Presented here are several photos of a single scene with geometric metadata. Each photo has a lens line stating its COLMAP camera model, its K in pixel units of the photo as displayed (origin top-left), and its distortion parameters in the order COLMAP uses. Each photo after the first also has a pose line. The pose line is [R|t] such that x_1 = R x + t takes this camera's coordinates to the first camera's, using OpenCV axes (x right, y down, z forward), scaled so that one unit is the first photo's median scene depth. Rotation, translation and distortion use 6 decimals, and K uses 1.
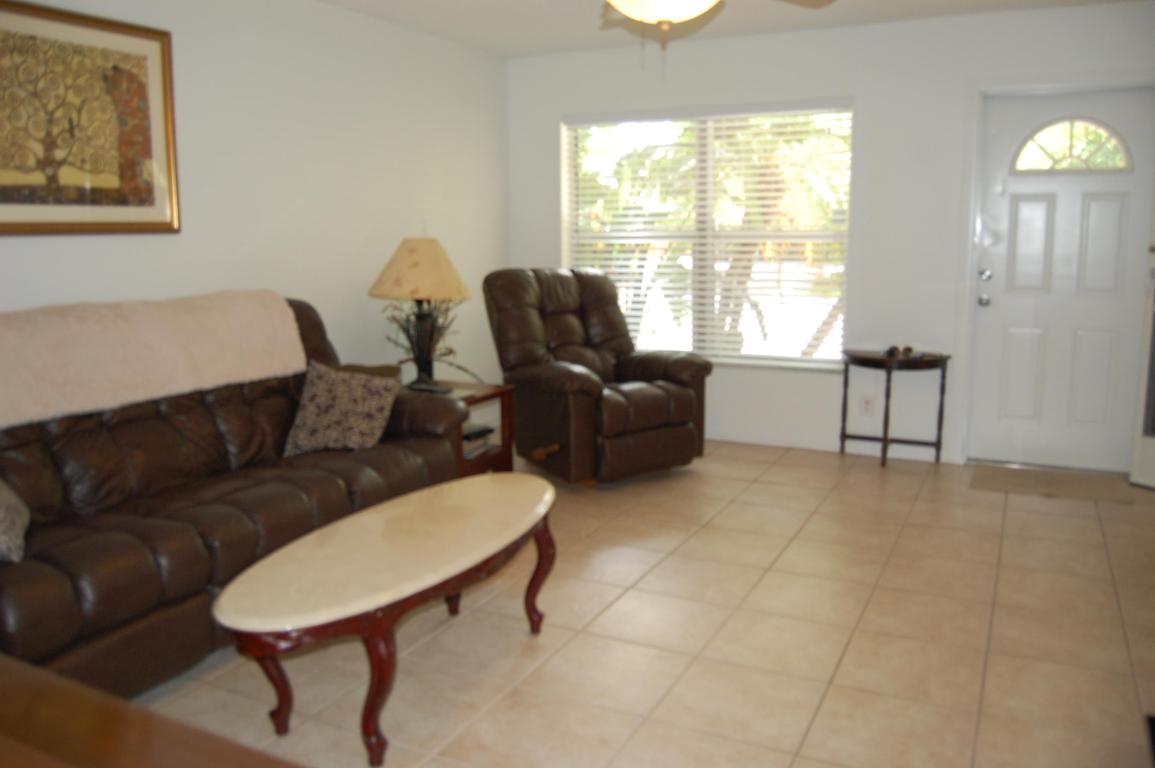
lens RADIAL K [[911.3, 0, 578.3], [0, 911.3, 386.0], [0, 0, 1]] dist [-0.077329, 0.032312]
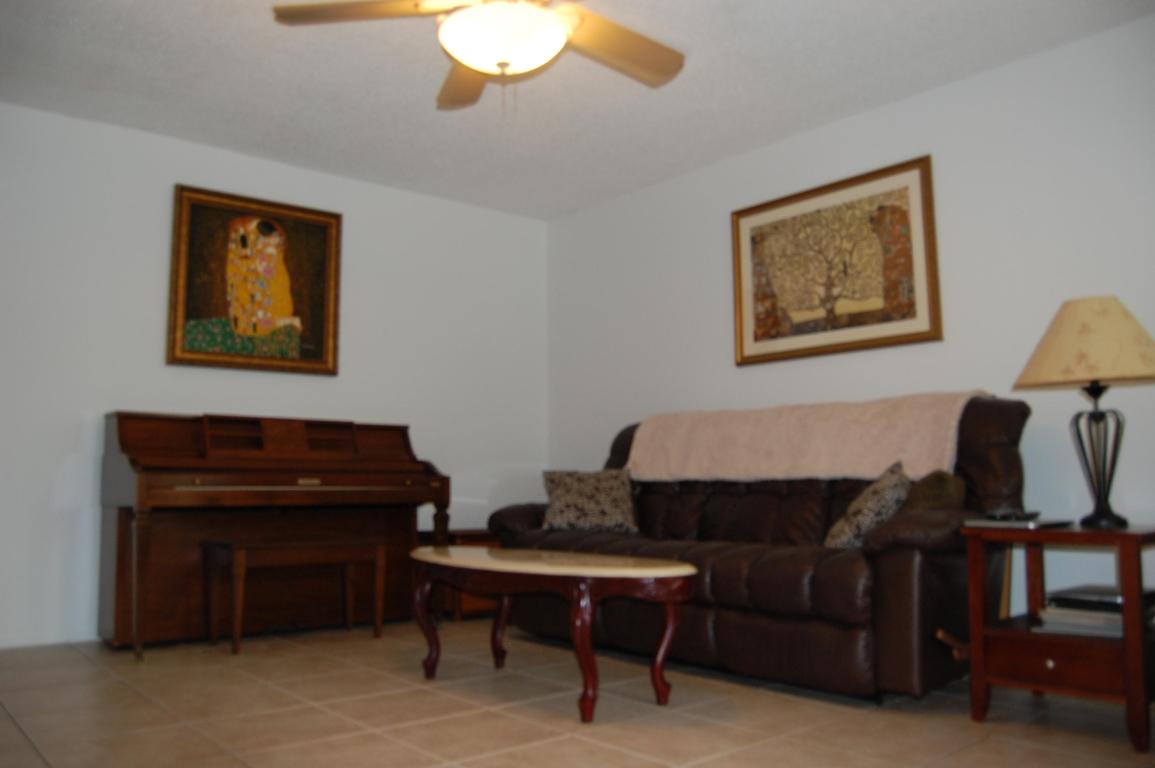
lens RADIAL K [[911.3, 0, 577.9], [0, 911.3, 383.7], [0, 0, 1]] dist [-0.077329, 0.032312]
pose [[-0.368408, -0.097120, -0.924577, 0.727448], [-0.150309, 0.987666, -0.043855, -0.017695], [0.917433, 0.122816, -0.378462, 1.153545]]
